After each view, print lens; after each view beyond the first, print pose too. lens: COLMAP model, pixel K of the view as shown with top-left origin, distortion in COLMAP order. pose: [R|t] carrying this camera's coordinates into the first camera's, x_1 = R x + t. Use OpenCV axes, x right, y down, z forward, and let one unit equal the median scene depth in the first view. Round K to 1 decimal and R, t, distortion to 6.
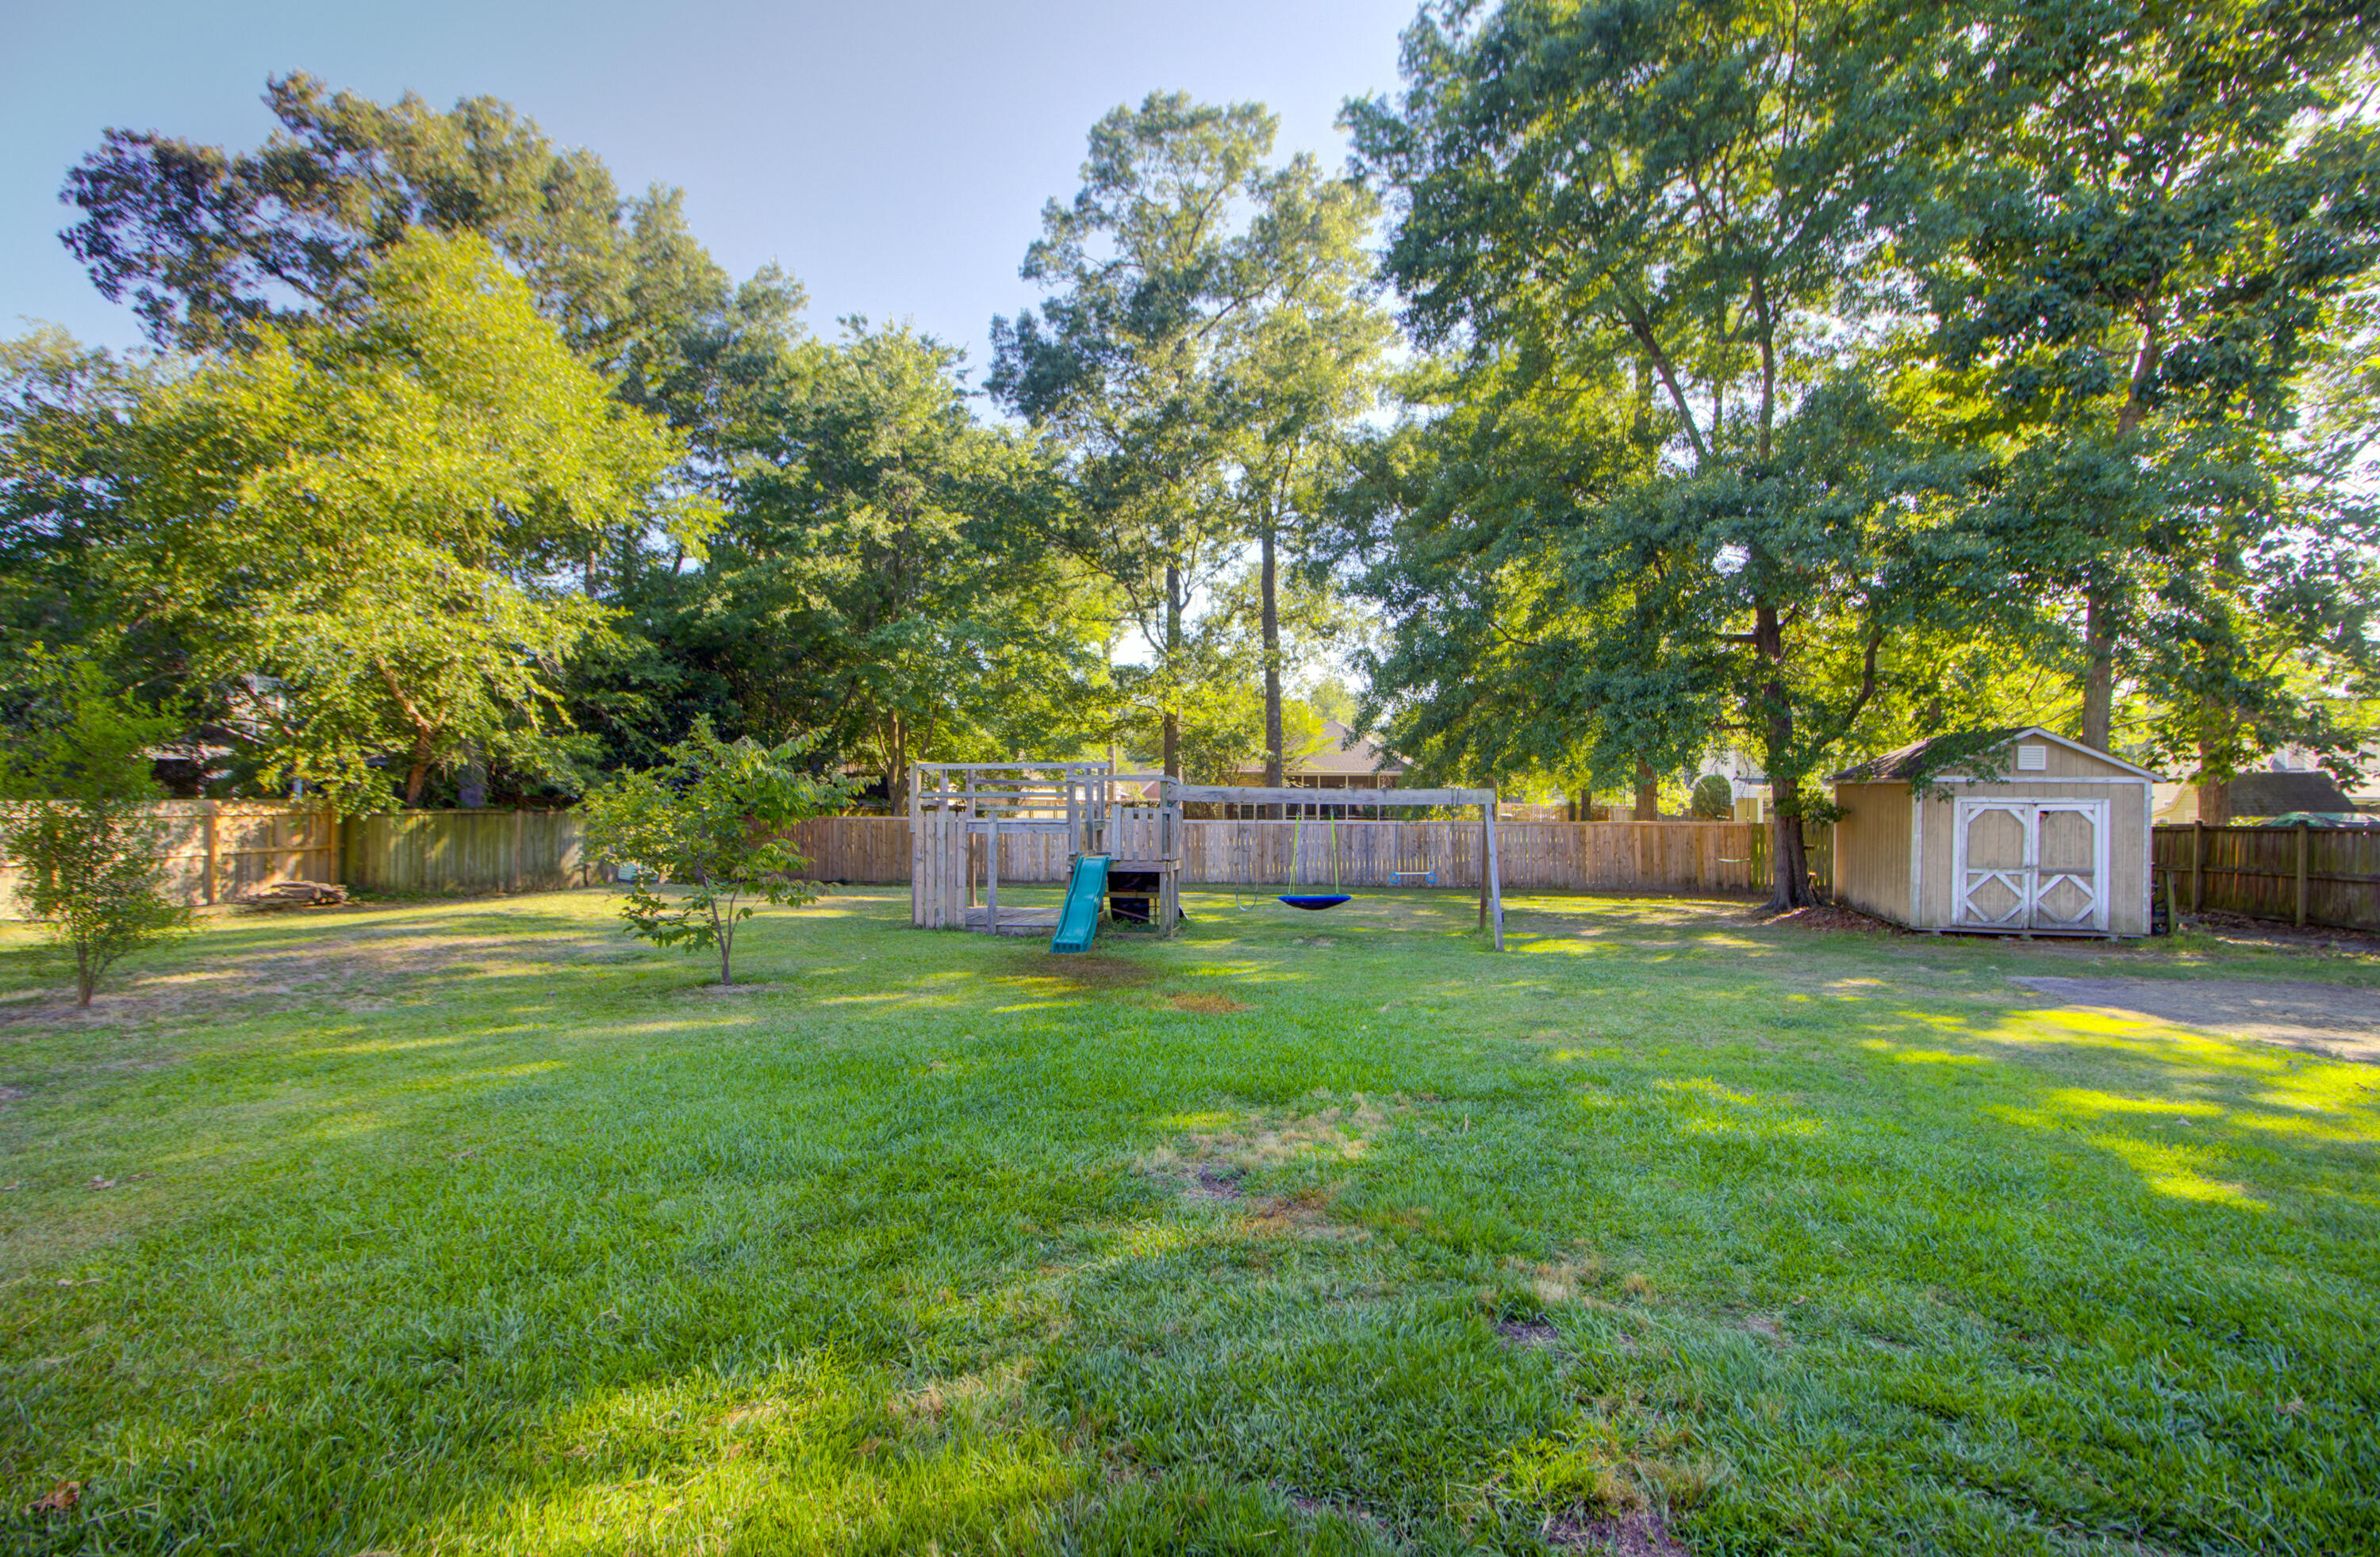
lens RADIAL K [[1093.1, 0, 1194.2], [0, 1093.1, 762.4], [0, 0, 1]] dist [-0.006430, 0.000529]
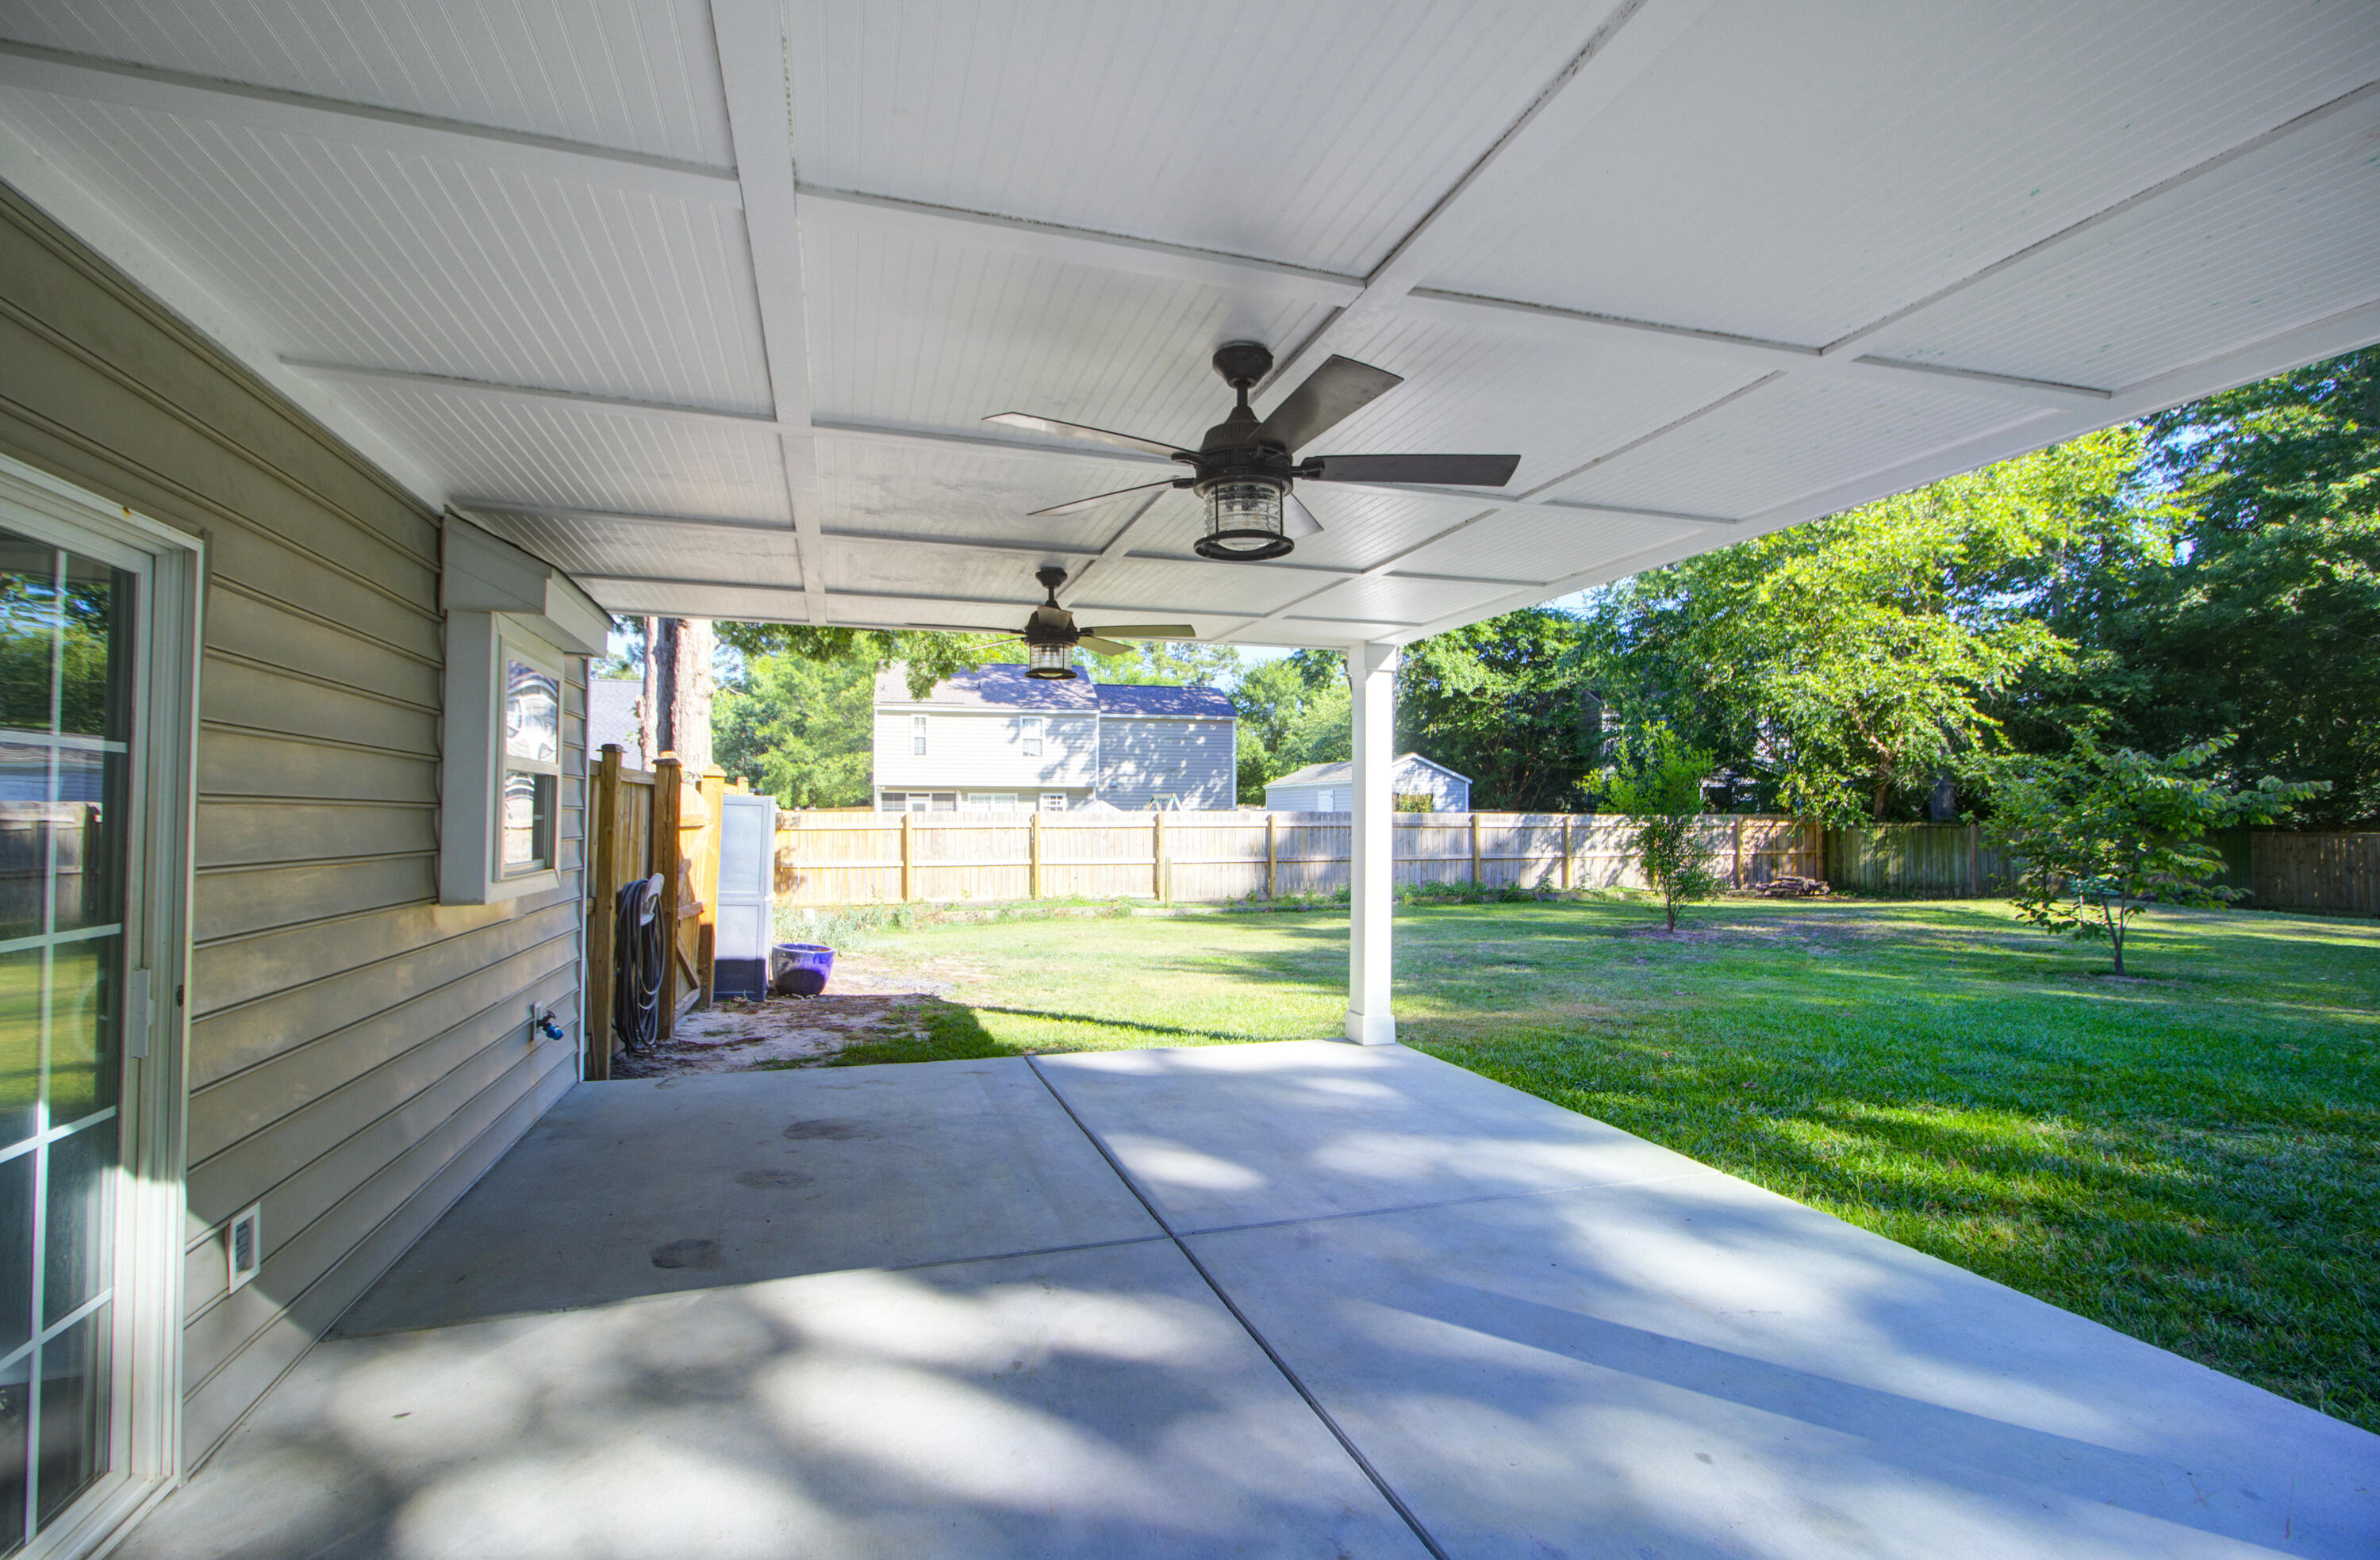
lens RADIAL K [[1097.3, 0, 1193.5], [0, 1097.3, 771.6], [0, 0, 1]] dist [-0.028246, 0.019758]
pose [[0.349597, -0.043784, -0.935876, 0.109003], [0.032997, 0.998863, -0.034404, 0.001778], [0.936319, -0.018853, 0.350645, -0.100573]]
